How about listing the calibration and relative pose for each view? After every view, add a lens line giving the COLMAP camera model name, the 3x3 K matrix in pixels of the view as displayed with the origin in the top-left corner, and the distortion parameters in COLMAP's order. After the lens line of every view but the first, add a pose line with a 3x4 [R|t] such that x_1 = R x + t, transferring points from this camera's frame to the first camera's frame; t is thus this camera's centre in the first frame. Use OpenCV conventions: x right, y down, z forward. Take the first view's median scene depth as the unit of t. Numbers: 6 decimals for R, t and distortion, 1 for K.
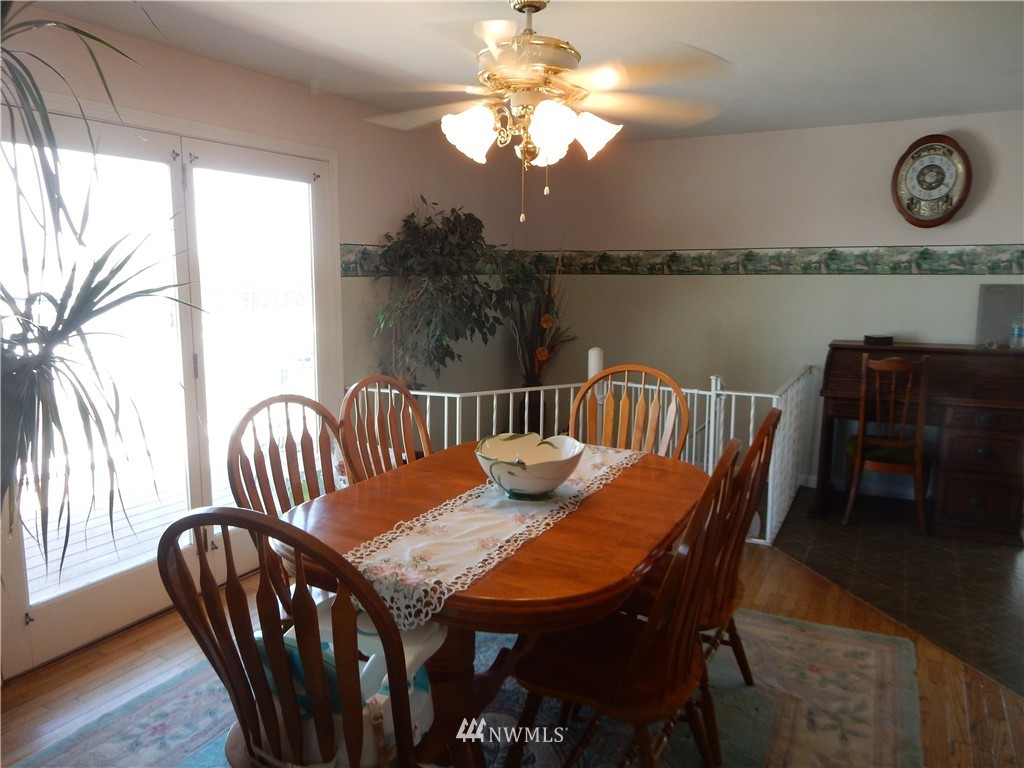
lens RADIAL K [[747.2, 0, 518.5], [0, 747.2, 391.2], [0, 0, 1]] dist [-0.006830, -0.000487]
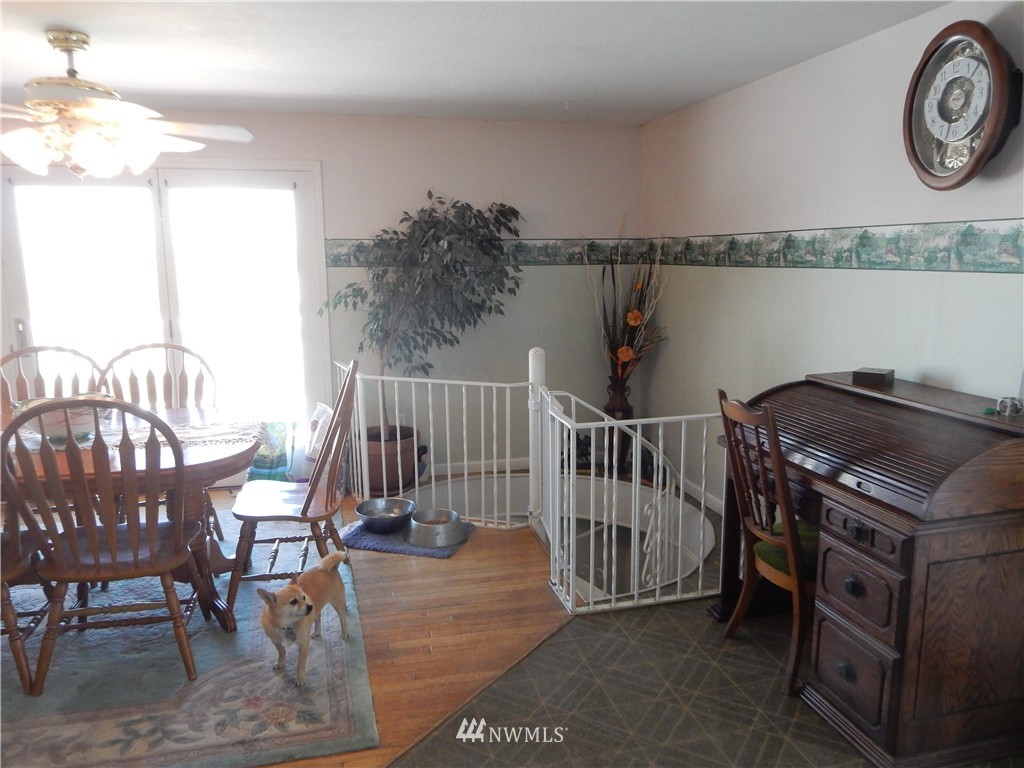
lens RADIAL K [[776.5, 0, 512.0], [0, 776.5, 384.0], [0, 0, 1]] dist [-0.000884, -0.005553]
pose [[0.656311, 0.122241, -0.744522, 0.742514], [-0.116693, 0.991360, 0.059902, -0.064377], [0.745412, 0.047566, 0.664905, 0.341651]]
